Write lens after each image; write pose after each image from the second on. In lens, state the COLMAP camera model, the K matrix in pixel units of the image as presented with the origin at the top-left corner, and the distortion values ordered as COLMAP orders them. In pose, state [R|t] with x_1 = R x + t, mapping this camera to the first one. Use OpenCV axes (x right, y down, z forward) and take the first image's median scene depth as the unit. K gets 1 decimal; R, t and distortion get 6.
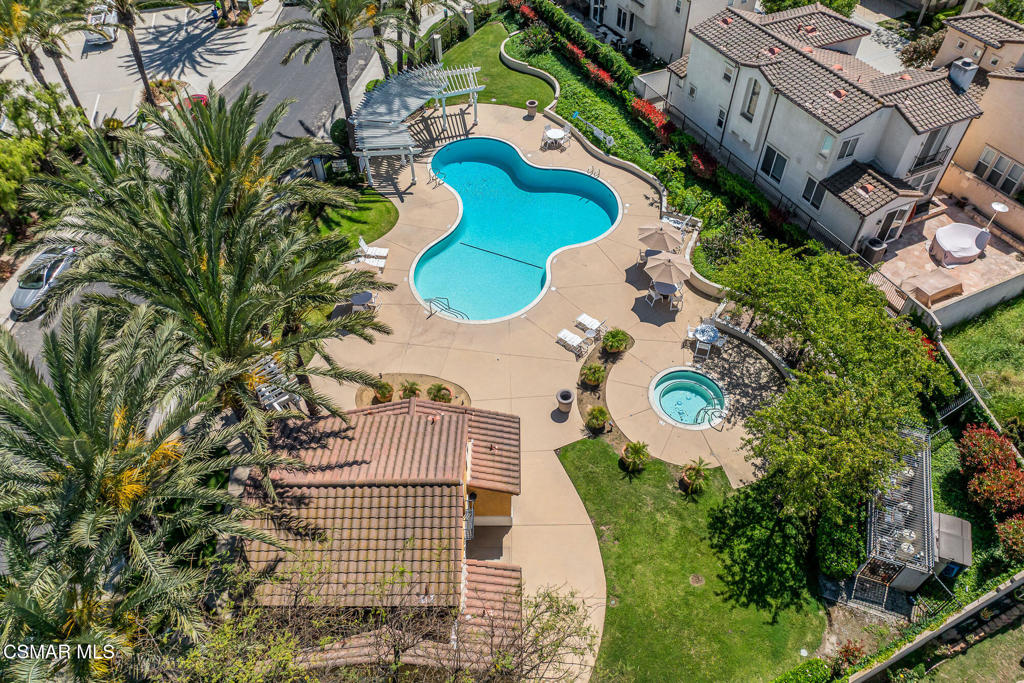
lens RADIAL K [[716.1, 0, 512.0], [0, 716.1, 341.5], [0, 0, 1]] dist [-0.010798, -0.004352]
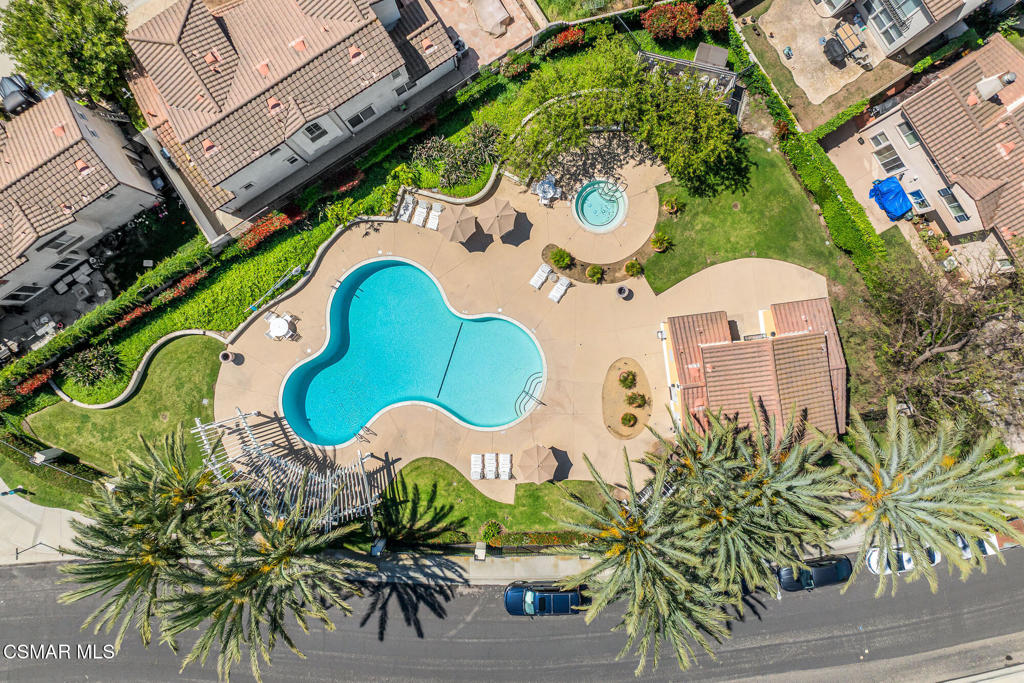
lens RADIAL K [[716.1, 0, 512.0], [0, 716.1, 341.5], [0, 0, 1]] dist [-0.010798, -0.004352]
pose [[-0.124902, -0.992168, 0.001536, 0.000074], [0.729472, -0.090783, 0.677960, -0.807082], [-0.672510, 0.085799, 0.735097, 0.080956]]
